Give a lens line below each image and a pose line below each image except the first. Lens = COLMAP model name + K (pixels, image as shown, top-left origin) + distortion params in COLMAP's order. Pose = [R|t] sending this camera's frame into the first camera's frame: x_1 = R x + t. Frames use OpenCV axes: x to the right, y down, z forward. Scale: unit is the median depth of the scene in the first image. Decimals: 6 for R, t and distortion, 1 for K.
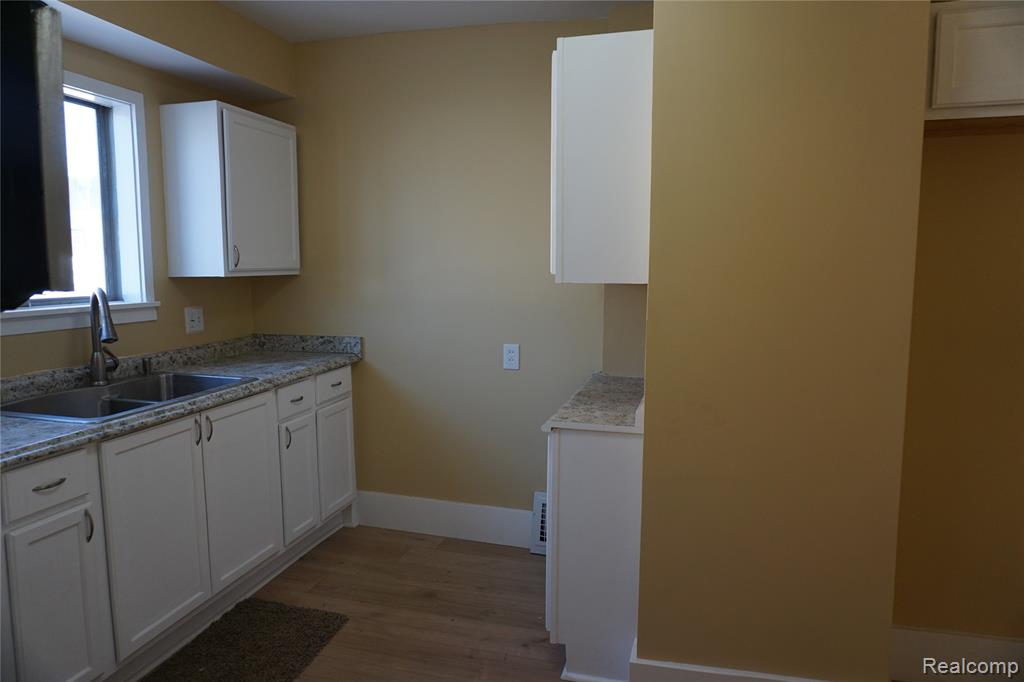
lens RADIAL K [[692.7, 0, 521.2], [0, 692.7, 342.1], [0, 0, 1]] dist [-0.033320, 0.043579]
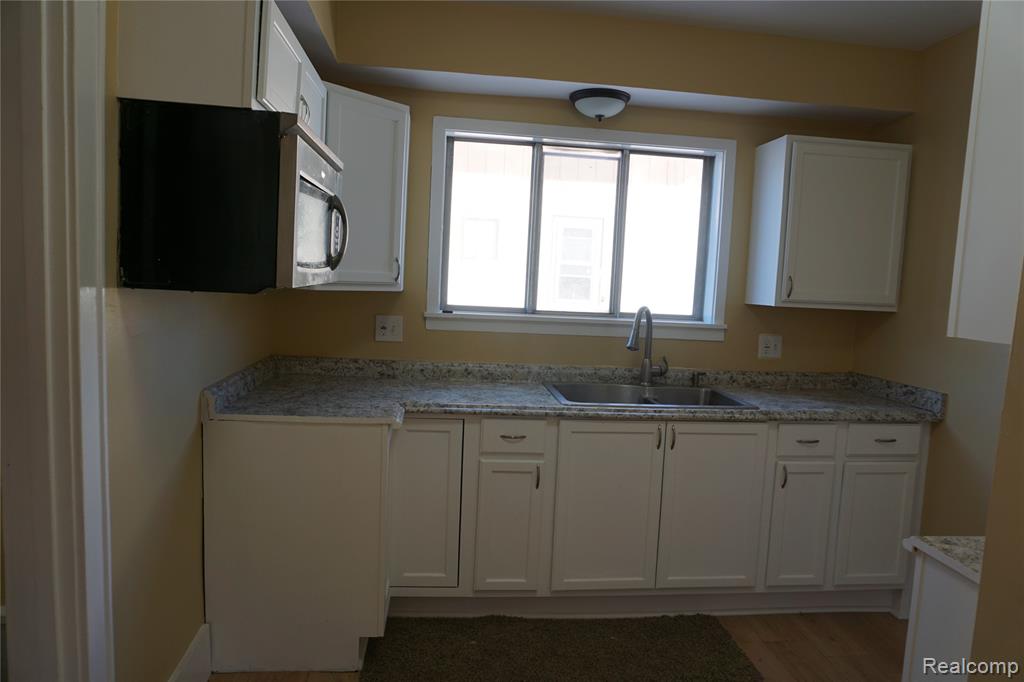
lens RADIAL K [[692.7, 0, 521.2], [0, 692.7, 342.1], [0, 0, 1]] dist [-0.033320, 0.043579]
pose [[0.375450, 0.105451, -0.920824, 0.368209], [-0.153958, 0.986800, 0.050233, -0.035750], [0.913966, 0.122908, 0.386729, 0.267528]]
